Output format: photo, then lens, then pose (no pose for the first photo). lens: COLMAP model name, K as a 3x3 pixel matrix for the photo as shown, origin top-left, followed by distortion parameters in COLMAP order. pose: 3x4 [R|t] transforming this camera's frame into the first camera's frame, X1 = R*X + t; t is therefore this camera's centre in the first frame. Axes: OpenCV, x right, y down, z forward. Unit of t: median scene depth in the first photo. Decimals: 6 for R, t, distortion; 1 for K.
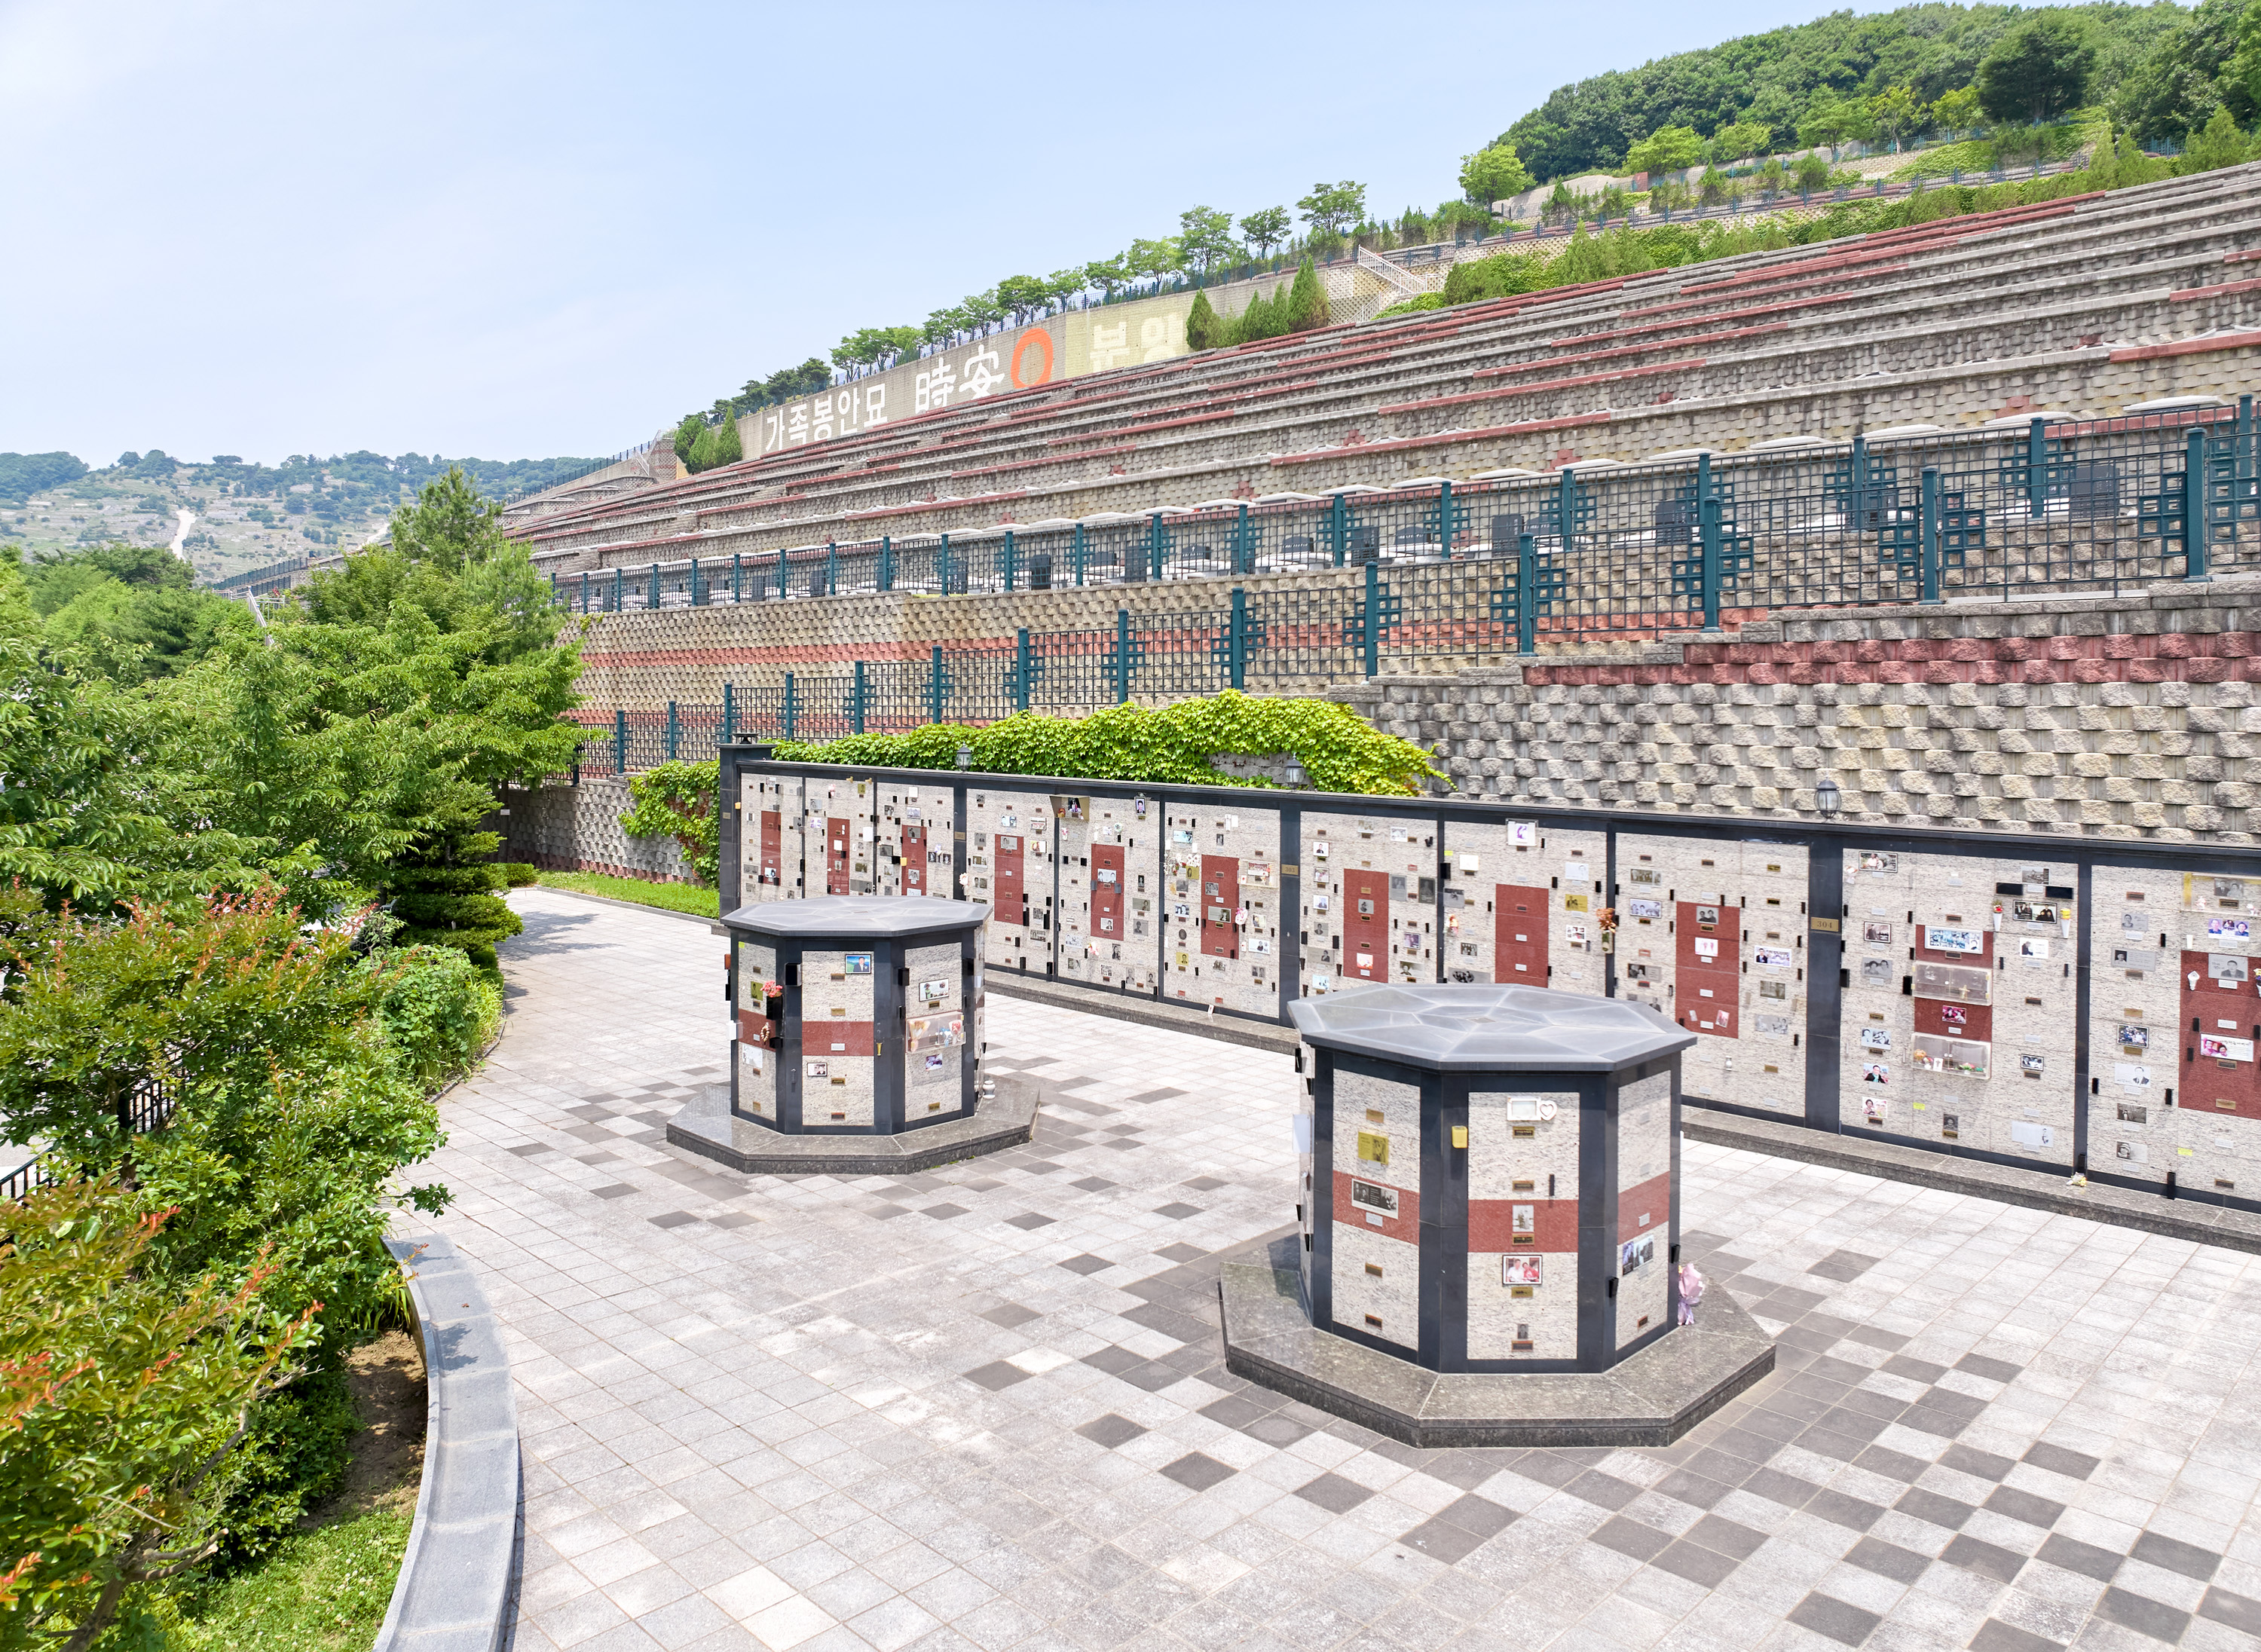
lens RADIAL K [[1599.7, 0, 1046.5], [0, 1599.7, 714.4], [0, 0, 1]] dist [-0.035658, 0.000360]
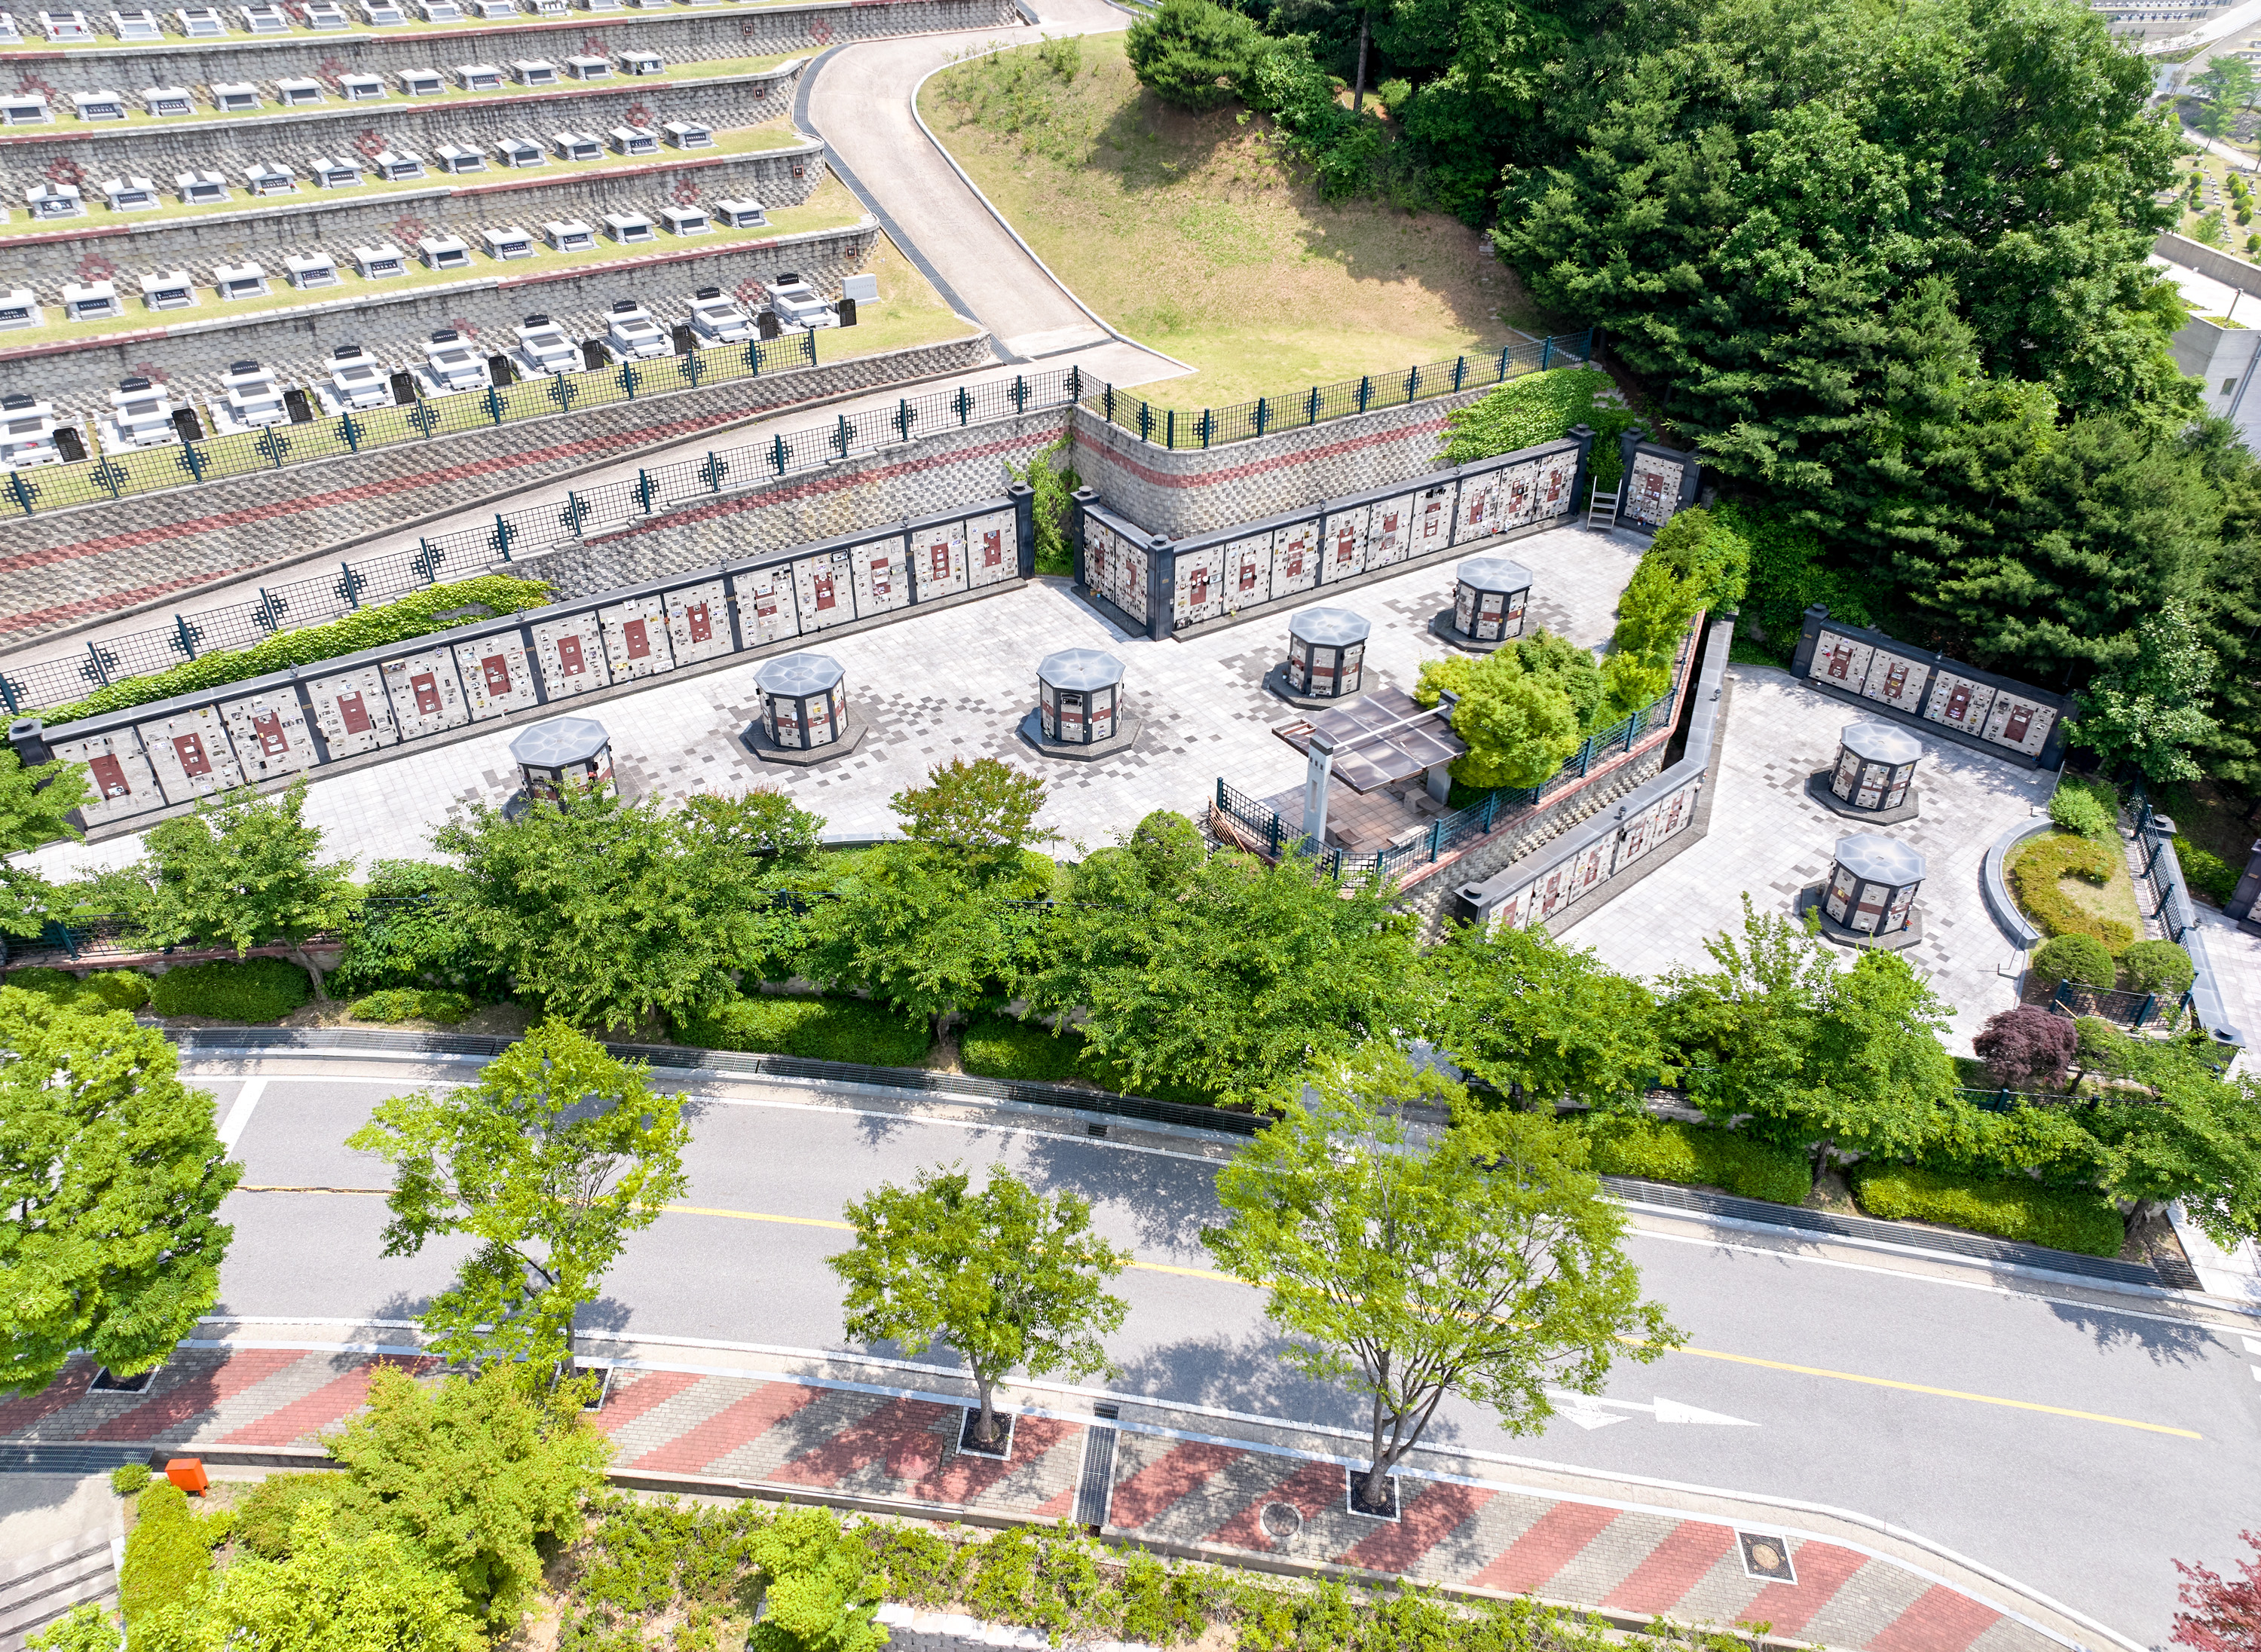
lens RADIAL K [[1508.6, 0, 1130.5], [0, 1508.6, 826.0], [0, 0, 1]] dist [-0.037356, 0.003399]
pose [[0.168667, -0.556630, 0.813458, -1.952620], [0.014348, 0.826581, 0.562635, -1.093528], [-0.985569, -0.083226, 0.147403, -0.322227]]
